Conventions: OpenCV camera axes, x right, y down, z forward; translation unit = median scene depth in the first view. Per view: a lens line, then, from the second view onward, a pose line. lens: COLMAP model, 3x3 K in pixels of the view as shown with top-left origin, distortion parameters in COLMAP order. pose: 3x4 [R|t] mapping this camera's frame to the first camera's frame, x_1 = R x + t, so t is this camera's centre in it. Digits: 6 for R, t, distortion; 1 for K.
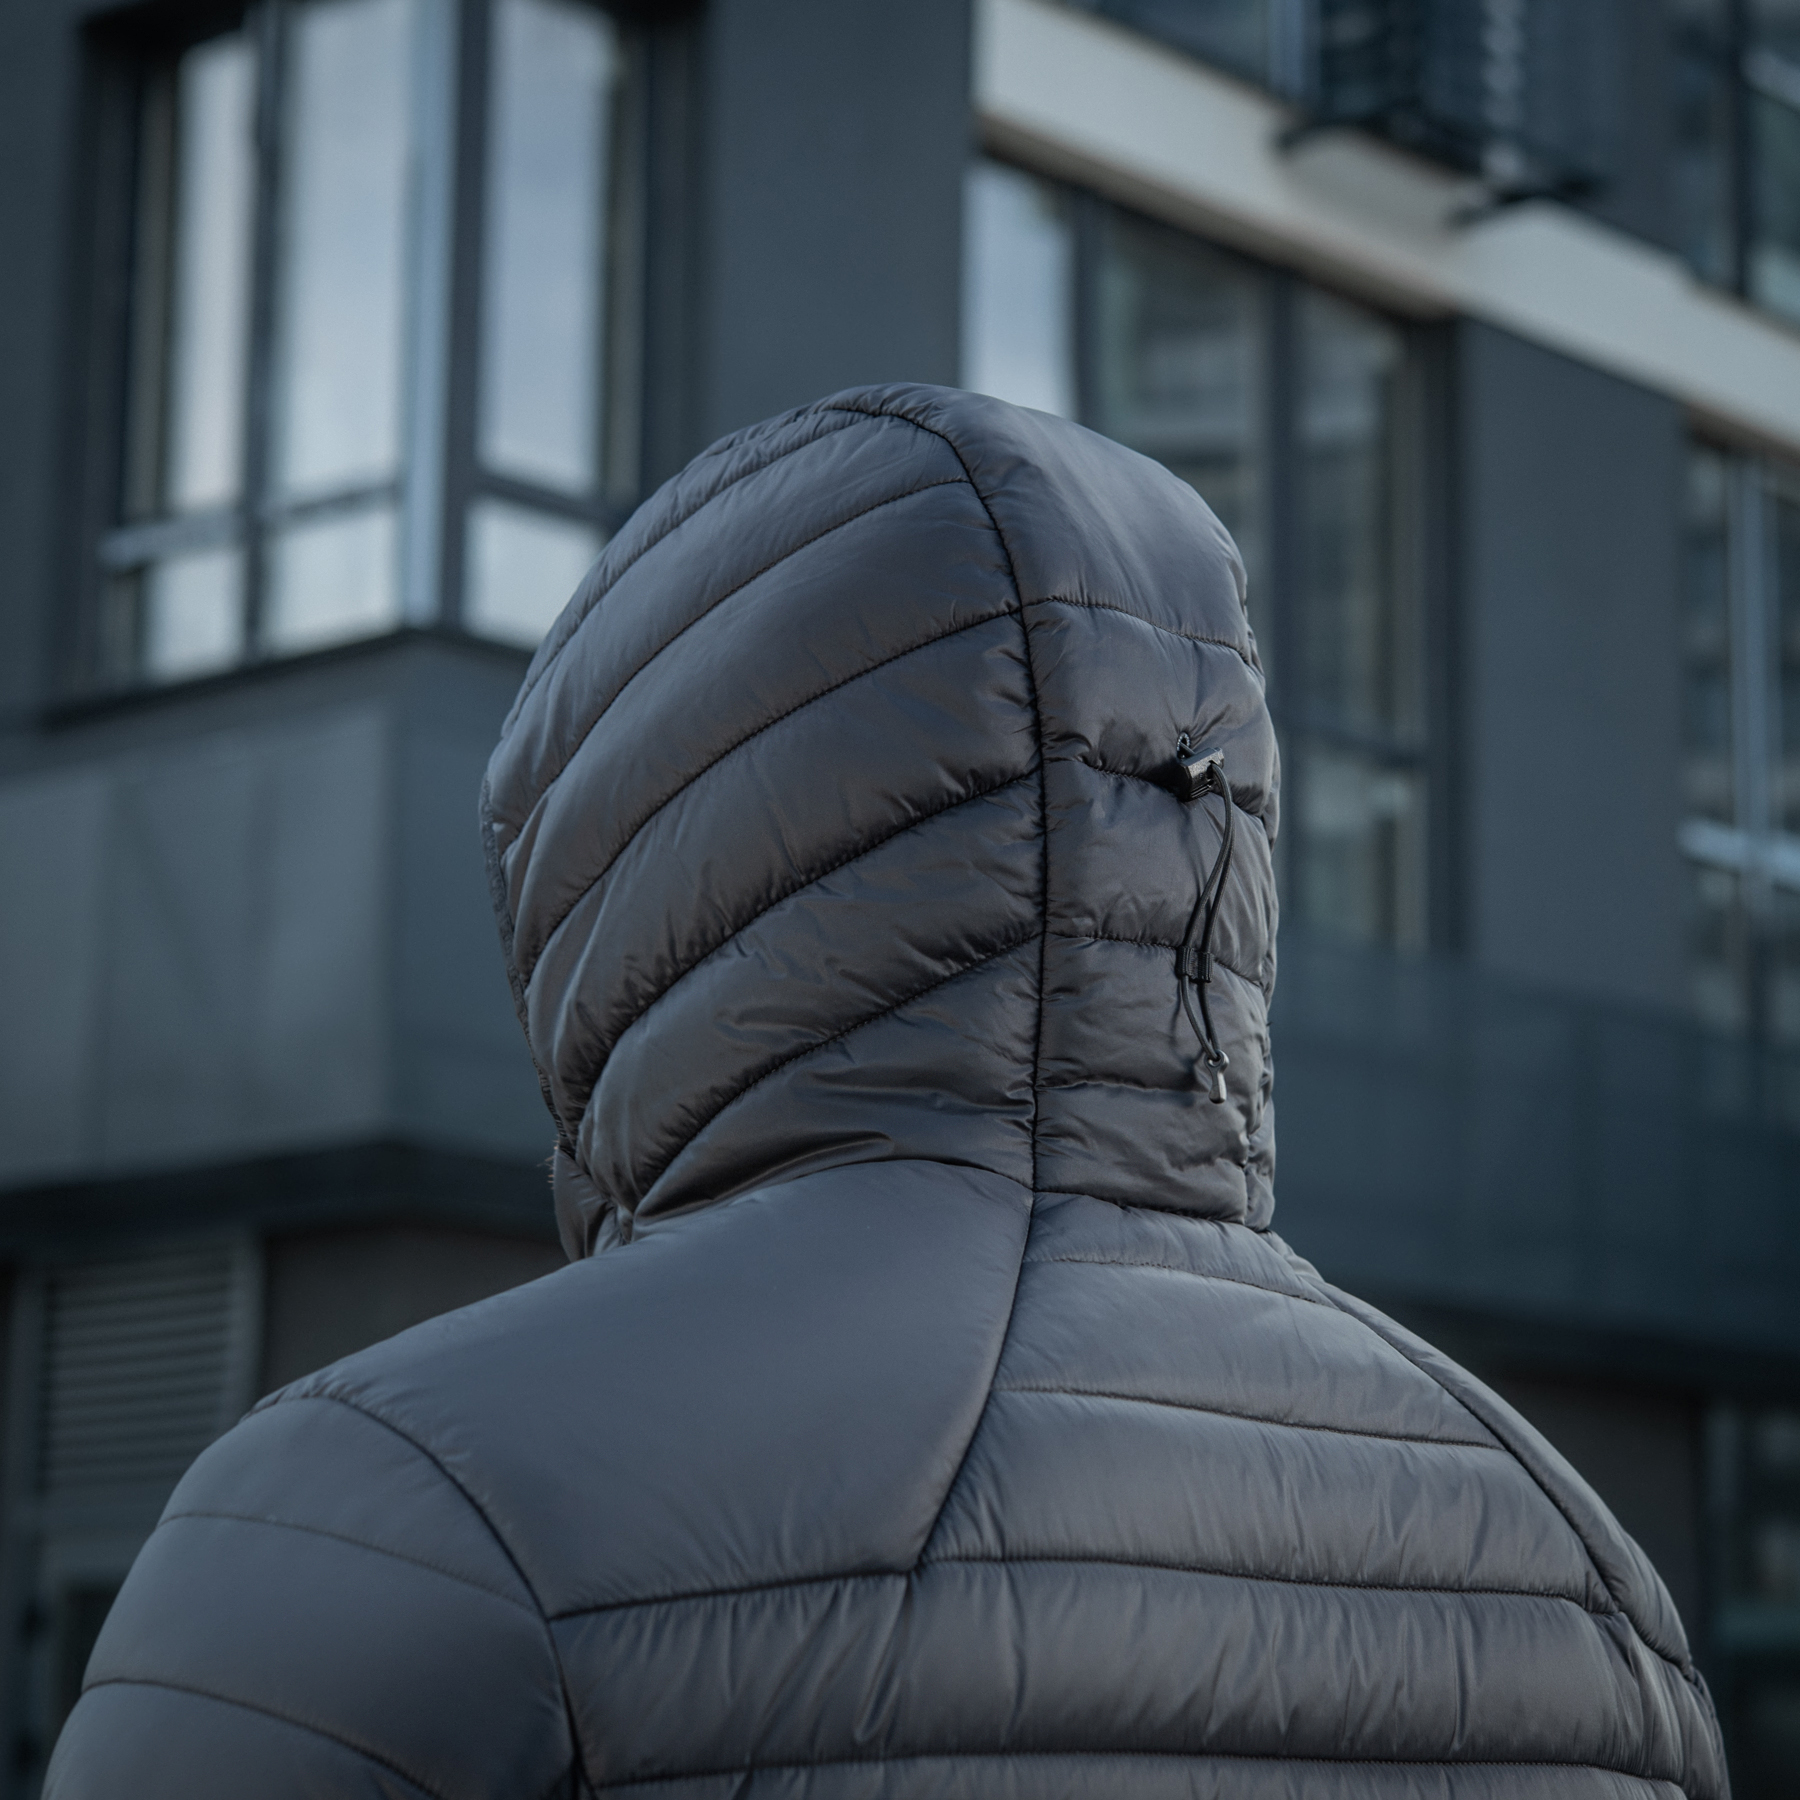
lens RADIAL K [[5123.5, 0, 901.3], [0, 5123.5, 890.4], [0, 0, 1]] dist [-0.072264, 0.000000]
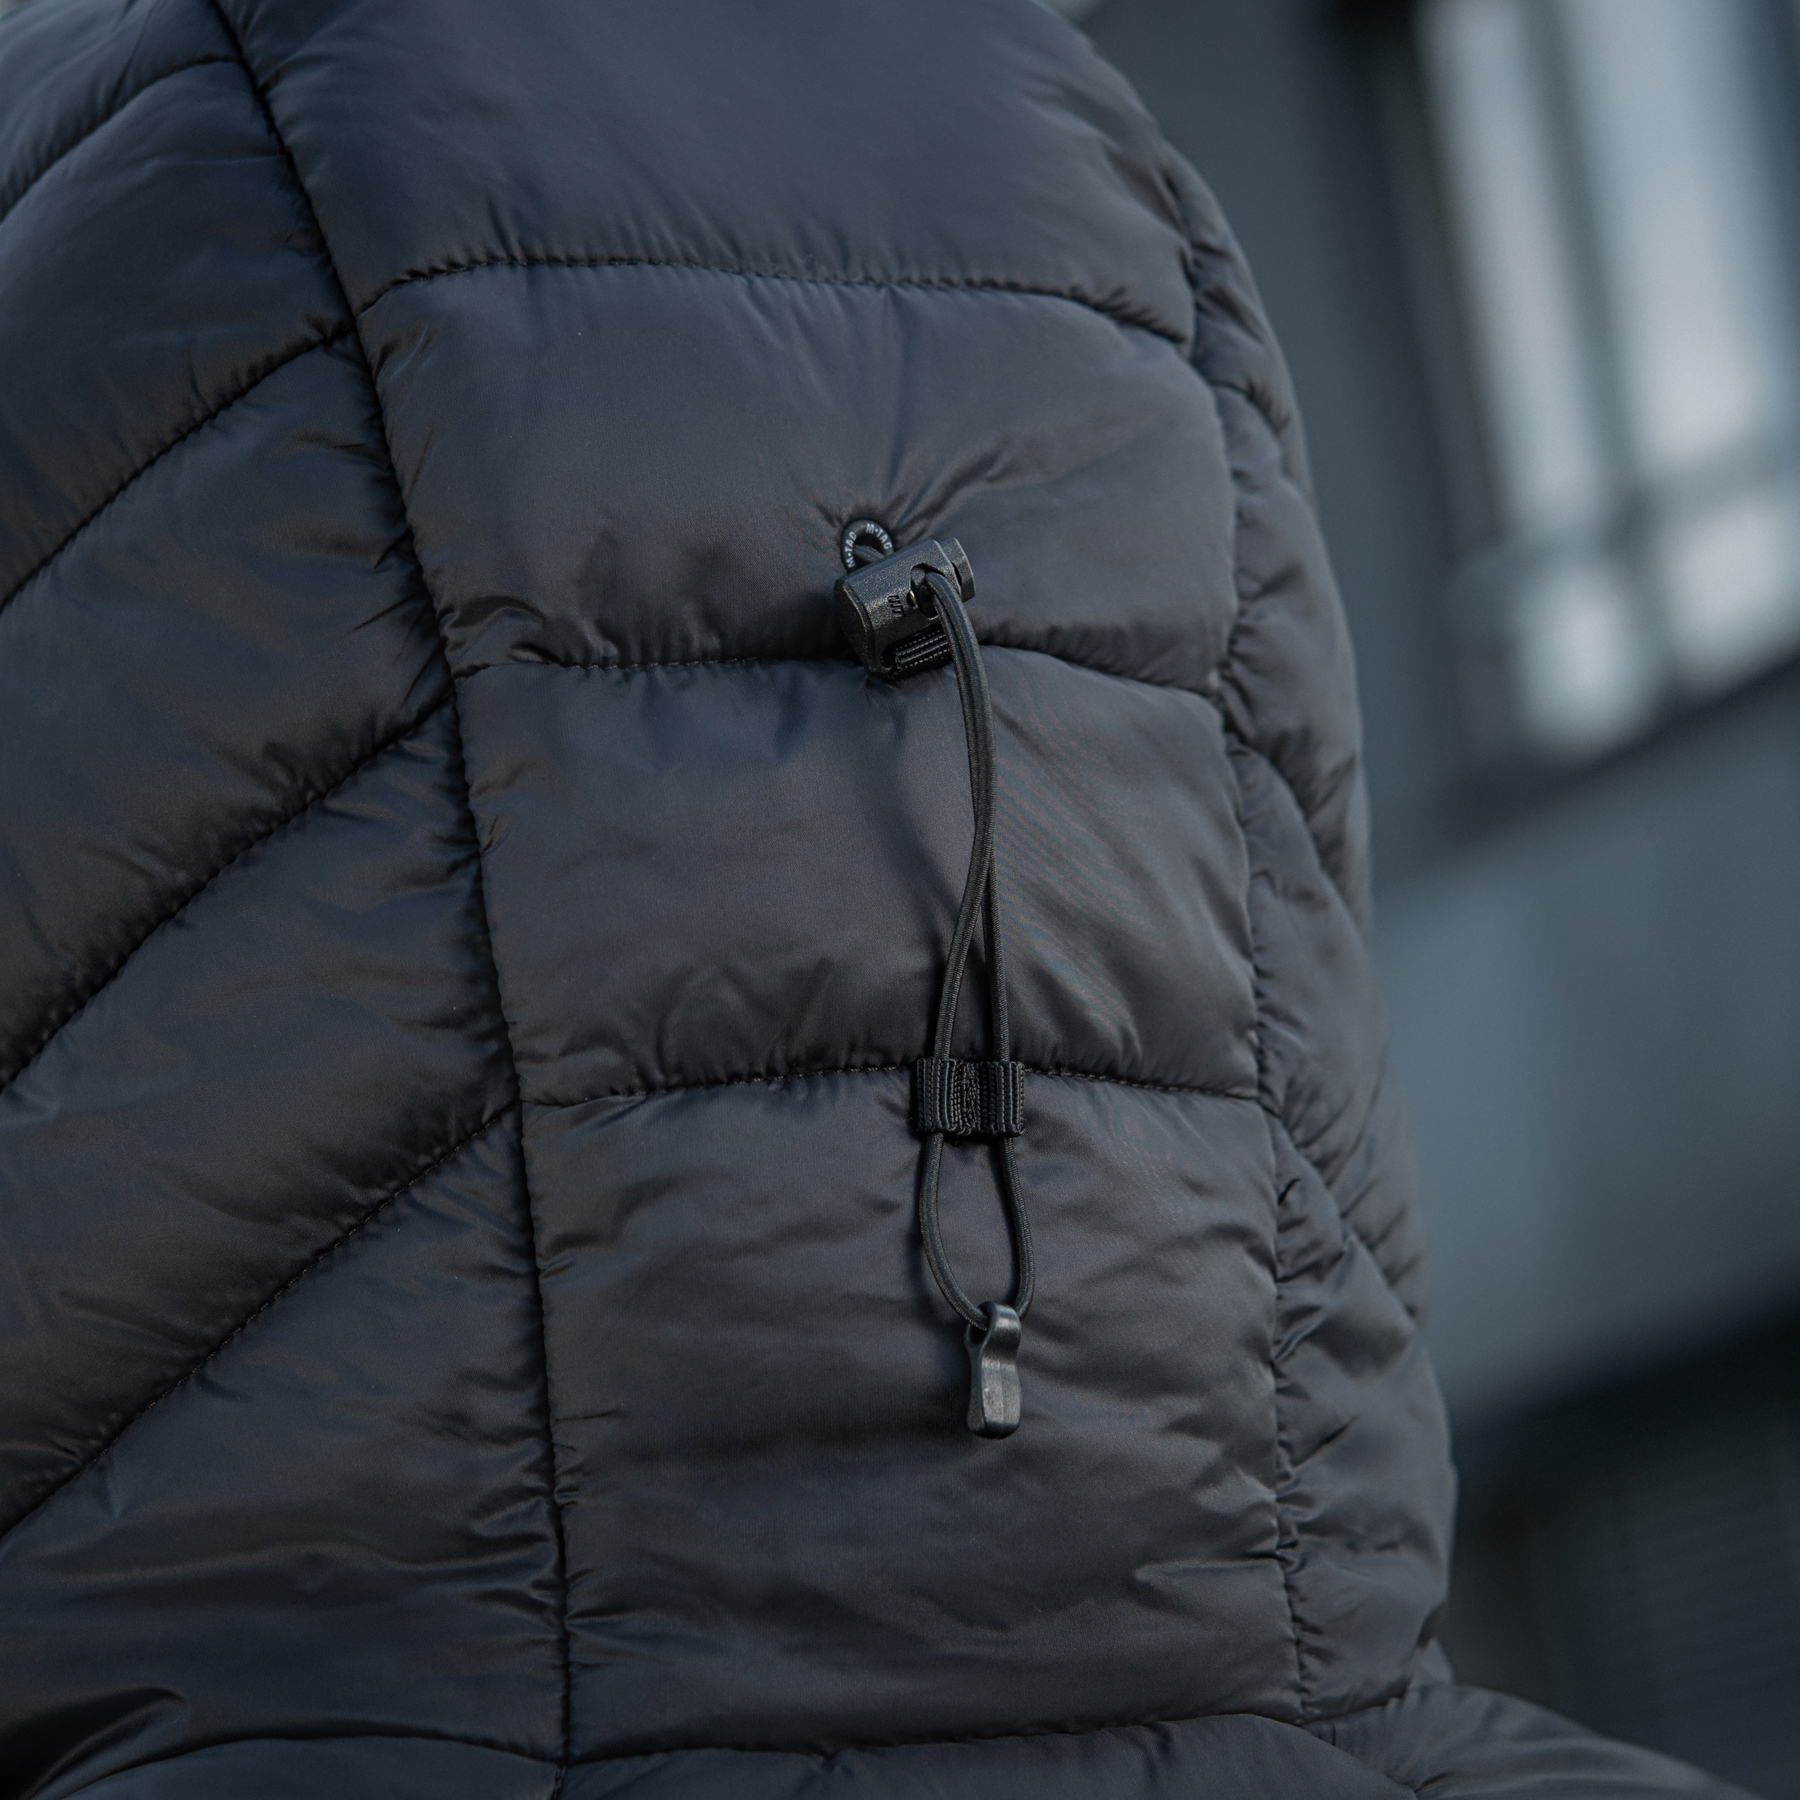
lens RADIAL K [[5123.5, 0, 904.0], [0, 5123.5, 913.0], [0, 0, 1]] dist [-0.072264, 0.000000]
pose [[0.885650, -0.202861, -0.417698, 0.222649], [0.197404, 0.978678, -0.056752, 0.022190], [0.420305, -0.032193, 0.906812, 0.654996]]
